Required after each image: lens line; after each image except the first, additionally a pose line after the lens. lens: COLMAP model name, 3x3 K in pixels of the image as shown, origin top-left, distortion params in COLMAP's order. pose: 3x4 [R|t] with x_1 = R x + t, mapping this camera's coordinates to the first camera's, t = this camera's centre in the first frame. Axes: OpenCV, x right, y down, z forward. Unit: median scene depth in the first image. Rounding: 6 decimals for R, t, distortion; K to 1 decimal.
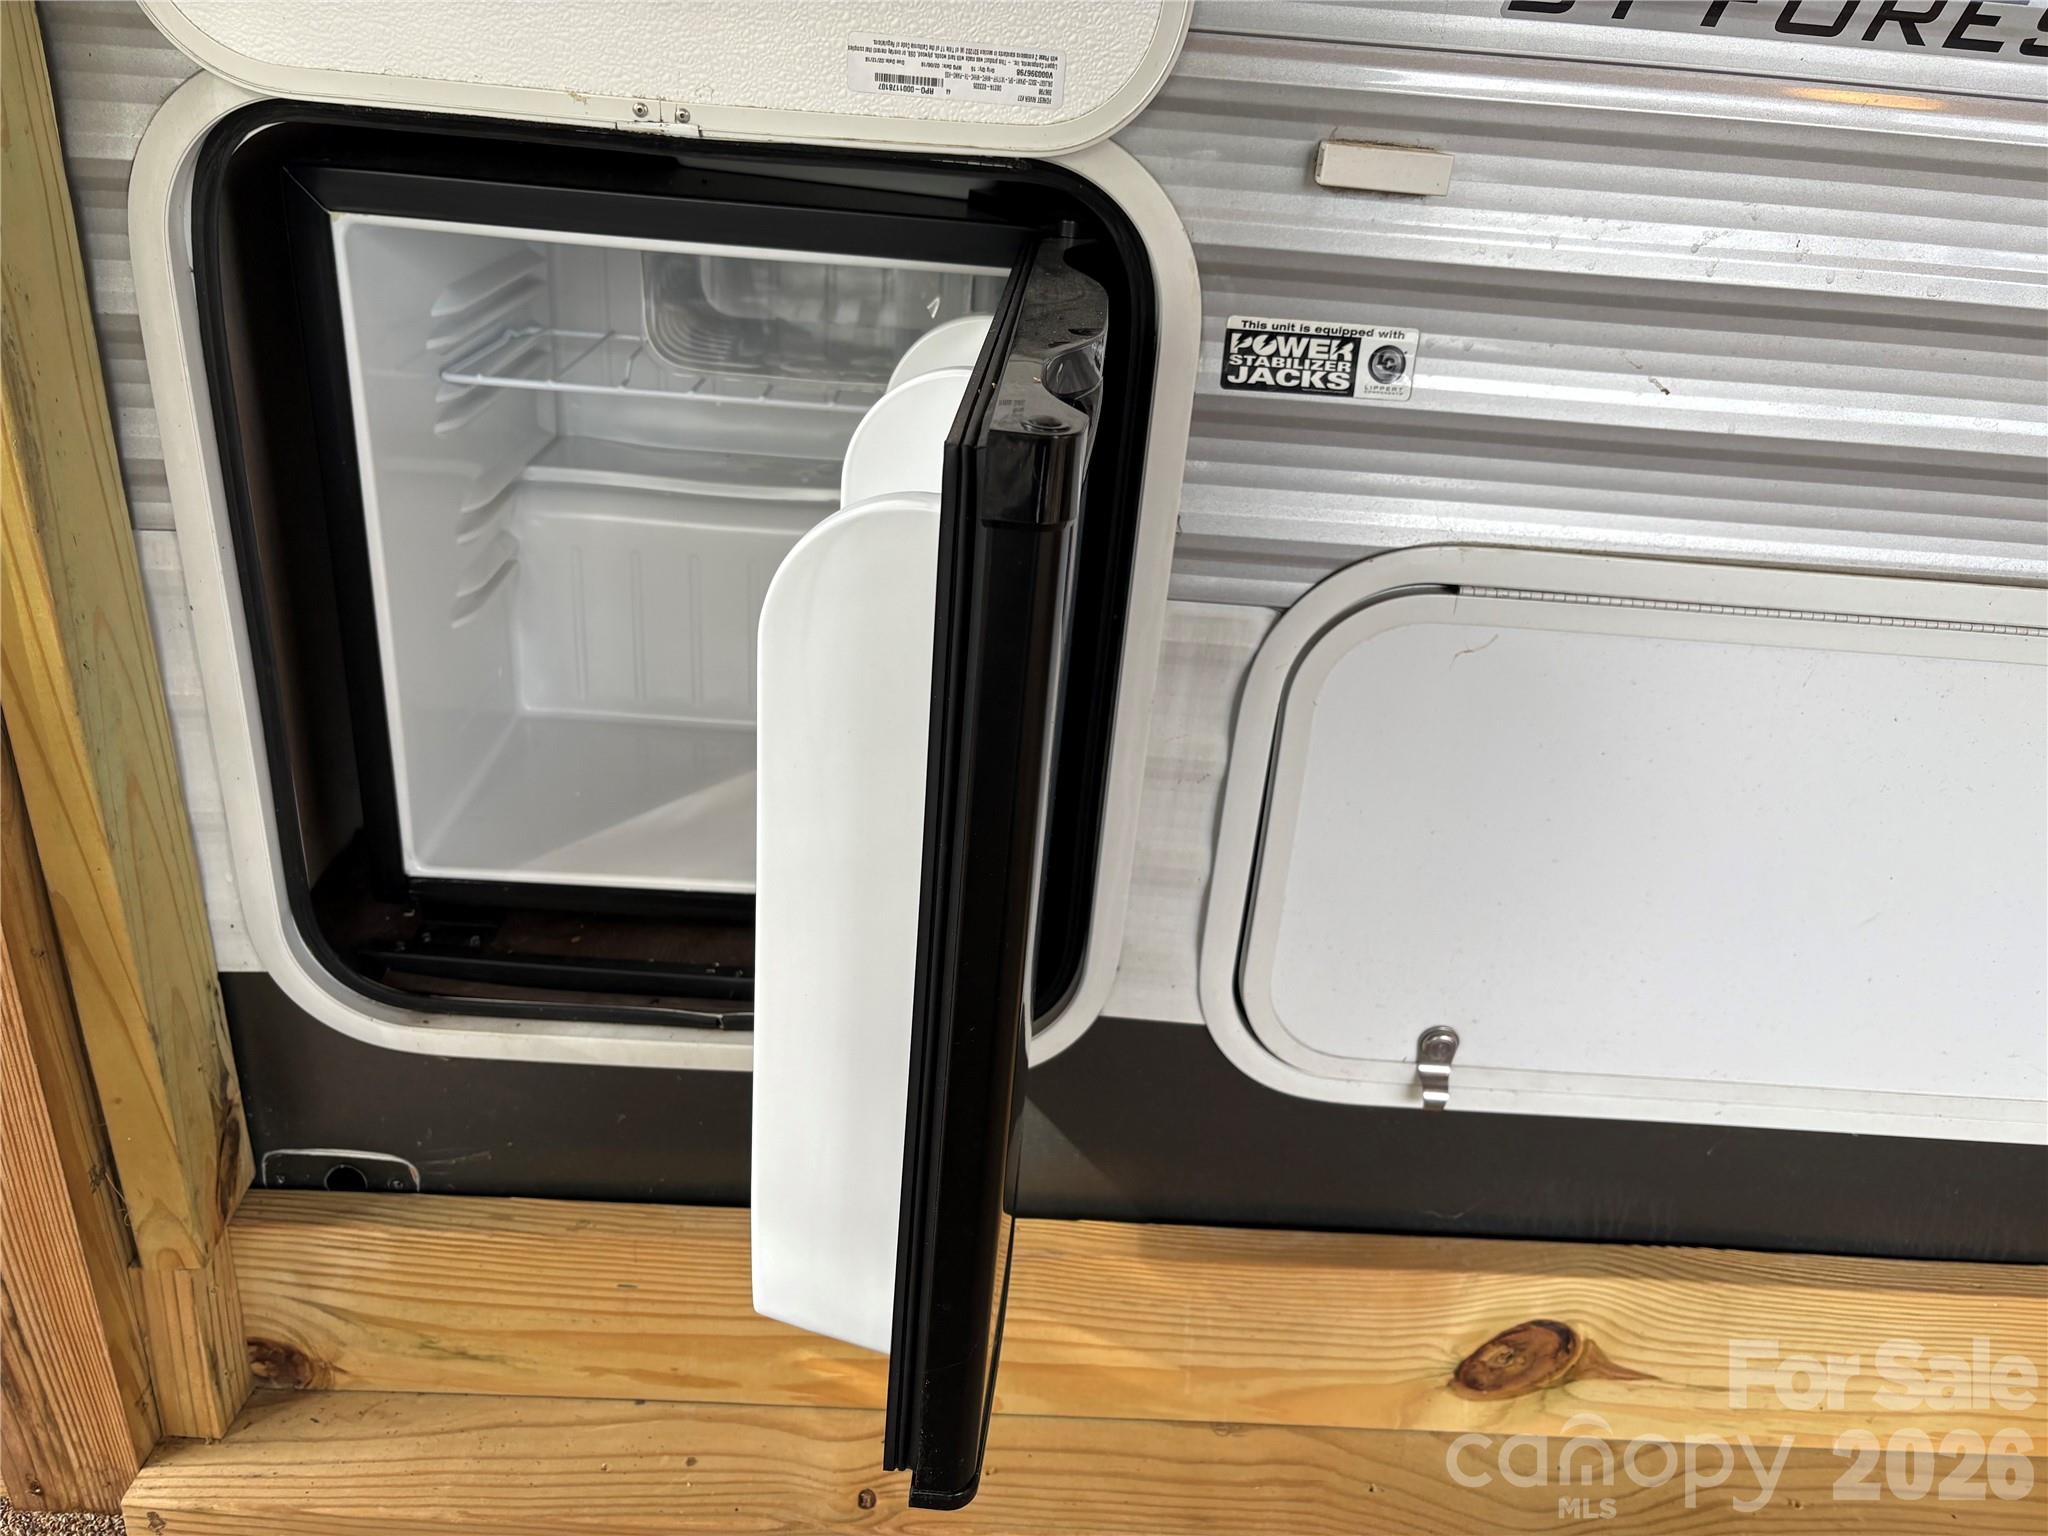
lens RADIAL K [[1558.0, 0, 1021.1], [0, 1558.0, 769.6], [0, 0, 1]] dist [0.013714, -0.041626]
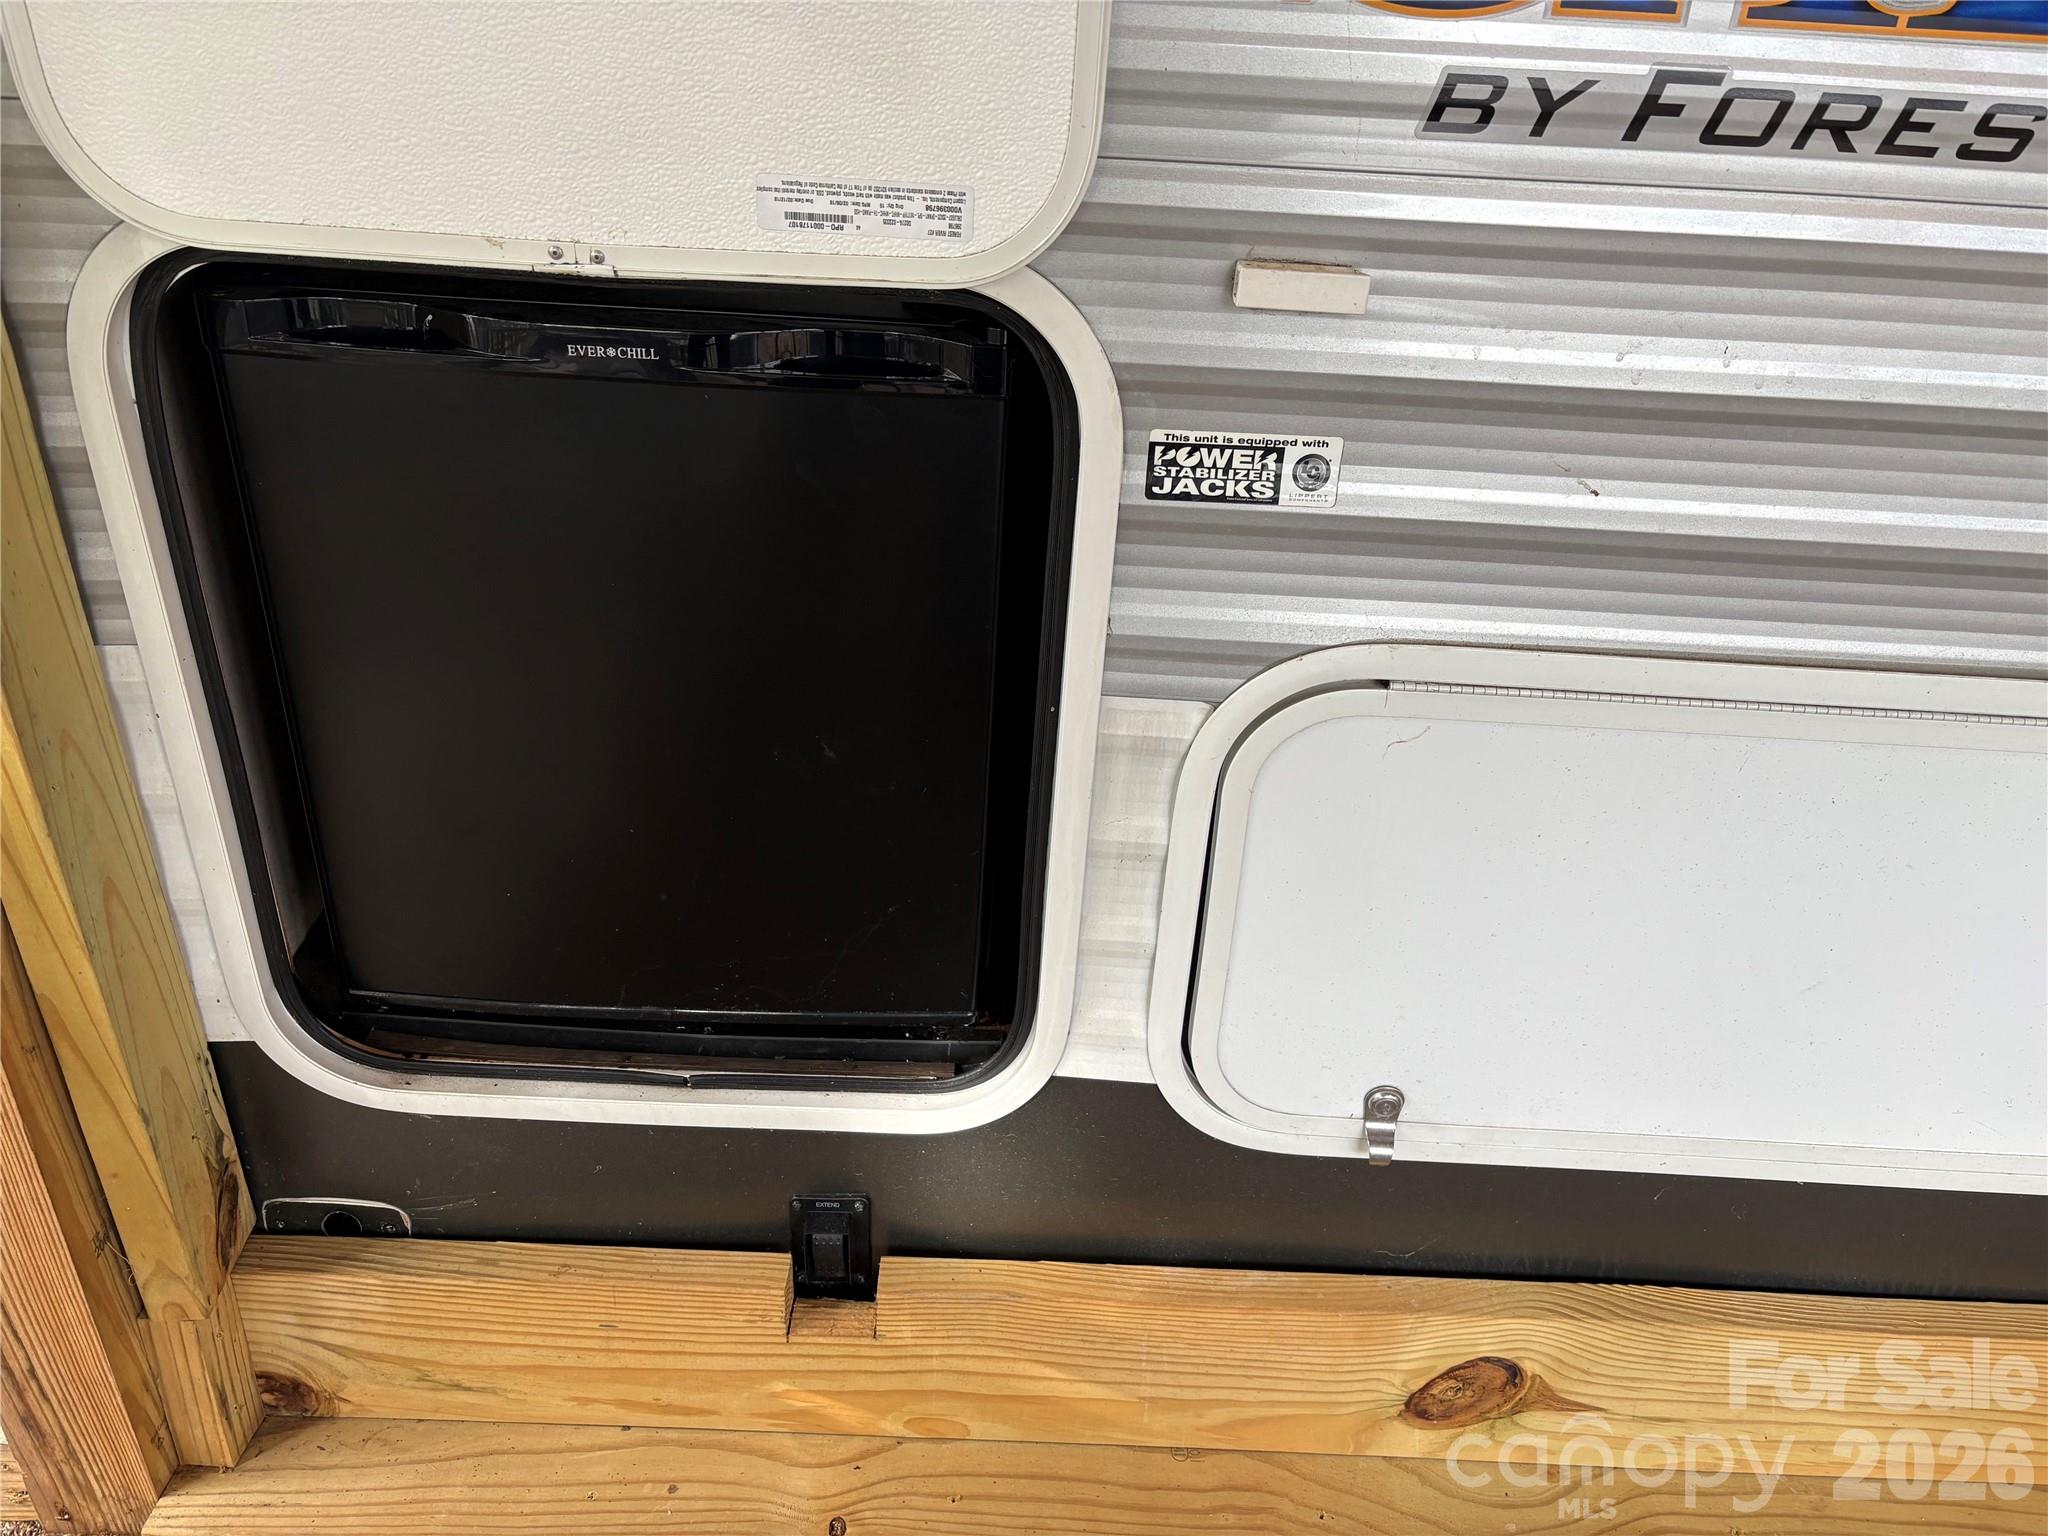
lens RADIAL K [[1558.0, 0, 1013.7], [0, 1558.0, 773.7], [0, 0, 1]] dist [0.013714, -0.041626]
pose [[0.999384, -0.009379, -0.033804, 0.066042], [0.011608, 0.997730, 0.066340, -0.118657], [0.033106, -0.066691, 0.997224, -0.015424]]
